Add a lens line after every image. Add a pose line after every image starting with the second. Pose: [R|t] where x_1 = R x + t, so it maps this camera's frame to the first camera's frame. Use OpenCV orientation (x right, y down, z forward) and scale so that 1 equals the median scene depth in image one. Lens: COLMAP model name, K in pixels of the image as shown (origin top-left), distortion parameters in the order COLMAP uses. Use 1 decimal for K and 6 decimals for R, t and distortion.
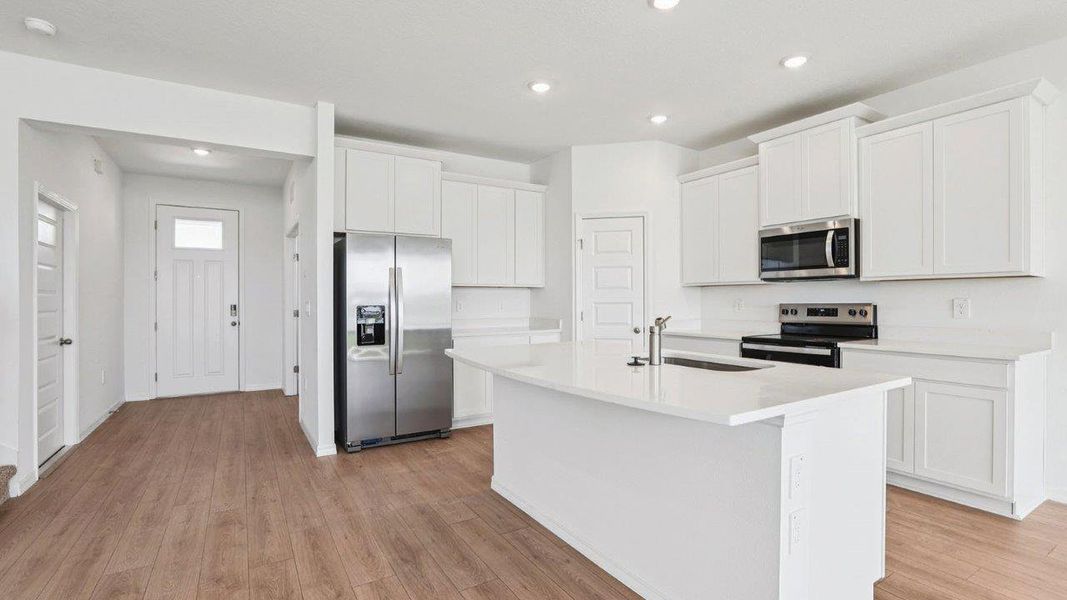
lens RADIAL K [[495.9, 0, 526.1], [0, 495.9, 300.6], [0, 0, 1]] dist [-0.030908, 0.010385]
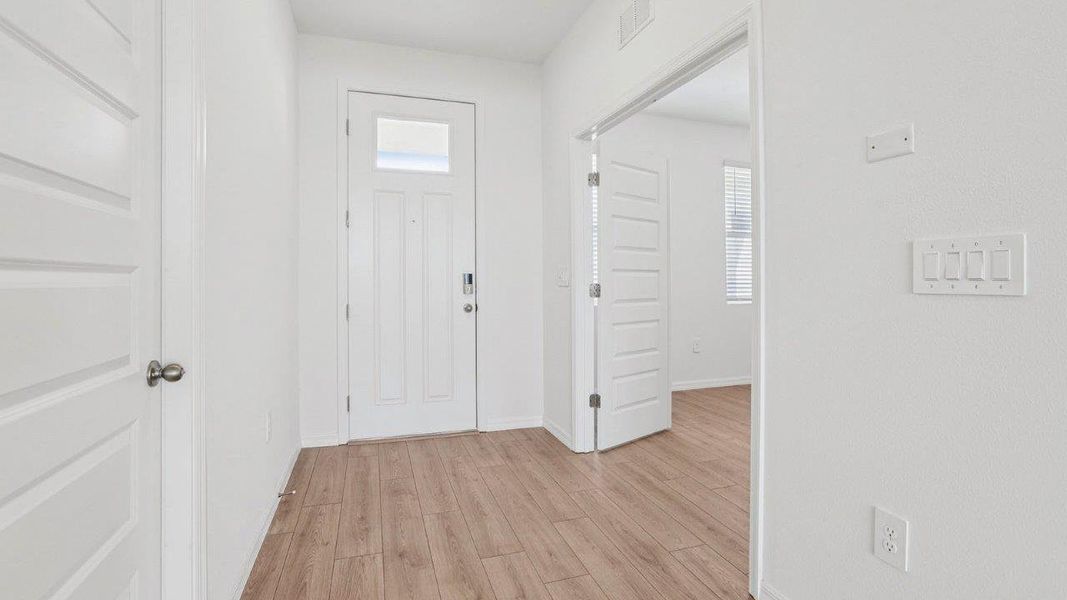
lens RADIAL K [[554.0, 0, 527.1], [0, 554.0, 290.2], [0, 0, 1]] dist [-0.001211, 0.000034]
pose [[0.964069, 0.008188, -0.265527, -0.375535], [-0.003735, 0.999844, 0.017271, 0.016061], [0.265627, -0.015659, 0.963949, 0.426883]]
